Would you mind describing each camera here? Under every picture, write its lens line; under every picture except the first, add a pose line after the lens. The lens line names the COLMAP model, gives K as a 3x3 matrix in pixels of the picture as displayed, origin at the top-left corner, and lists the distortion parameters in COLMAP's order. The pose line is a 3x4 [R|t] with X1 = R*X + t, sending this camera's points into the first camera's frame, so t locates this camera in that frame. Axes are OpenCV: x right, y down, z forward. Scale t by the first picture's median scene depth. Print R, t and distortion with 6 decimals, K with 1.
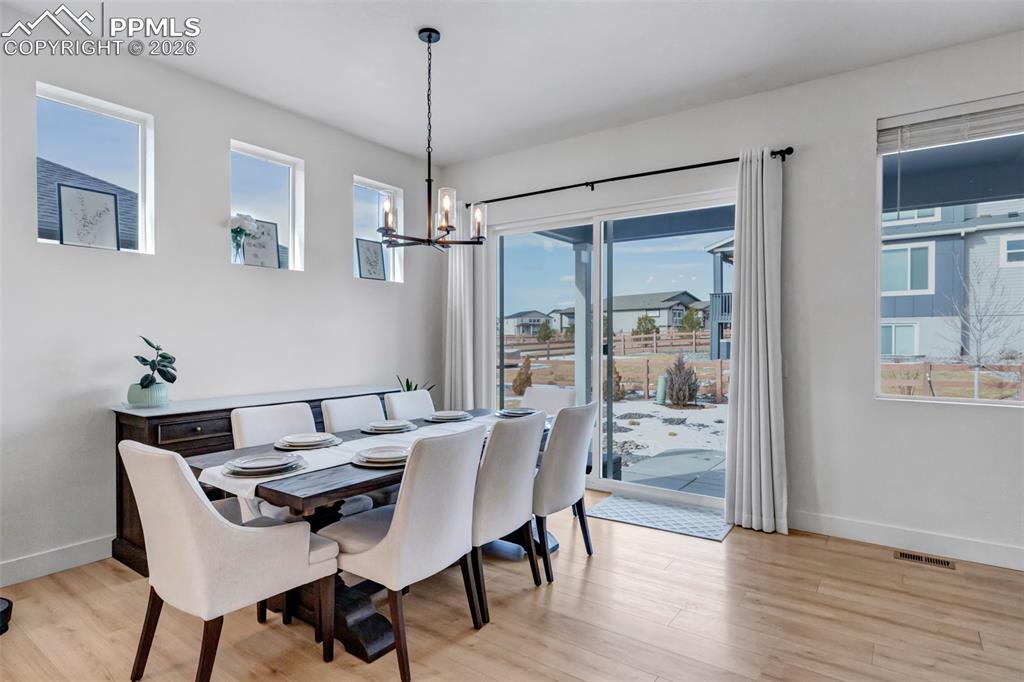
lens RADIAL K [[554.6, 0, 512.0], [0, 554.6, 341.0], [0, 0, 1]] dist [0.001999, -0.000108]
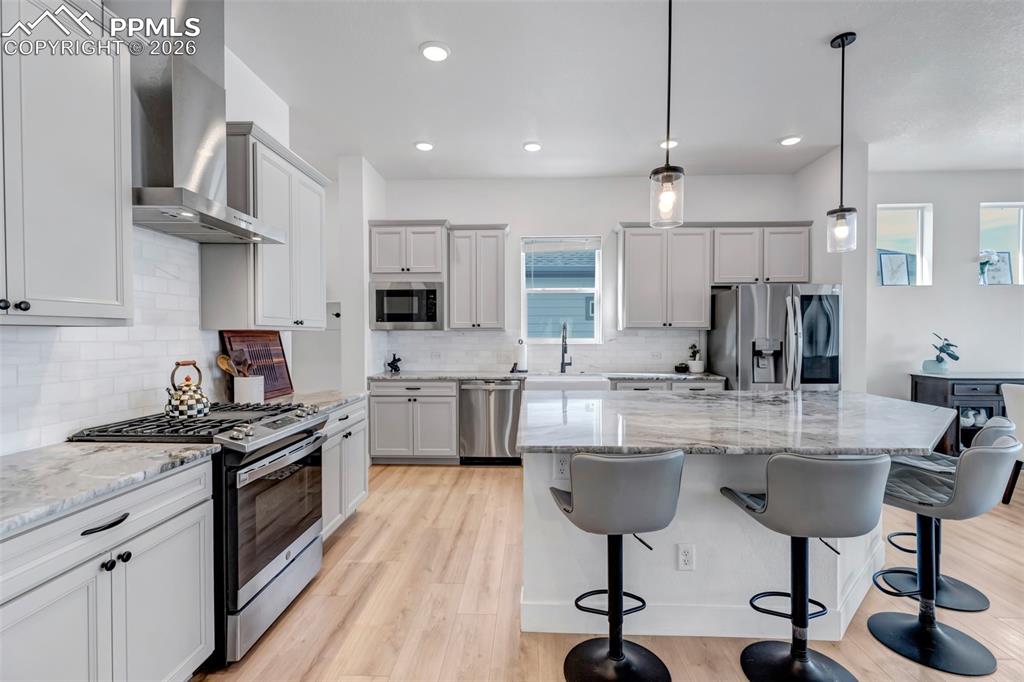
lens RADIAL K [[469.3, 0, 512.0], [0, 469.3, 341.0], [0, 0, 1]] dist [0.002886, 0.000858]
pose [[0.552928, 0.009243, -0.833178, -0.141099], [-0.002845, 0.999954, 0.009205, 0.005994], [0.833224, -0.002719, 0.552929, -0.807624]]
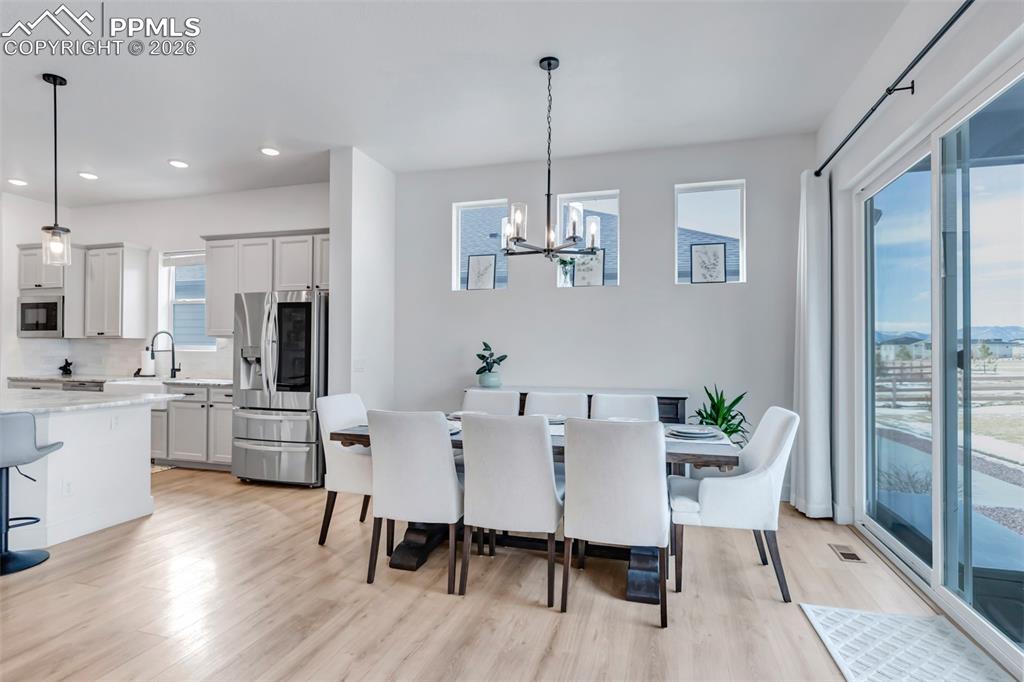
lens RADIAL K [[526.6, 0, 512.0], [0, 526.6, 341.0], [0, 0, 1]] dist [-0.001097, 0.000381]
pose [[0.323891, -0.012631, -0.946010, 0.670917], [-0.010714, 0.999798, -0.017018, 0.011700], [0.946034, 0.015647, 0.323691, 0.506997]]
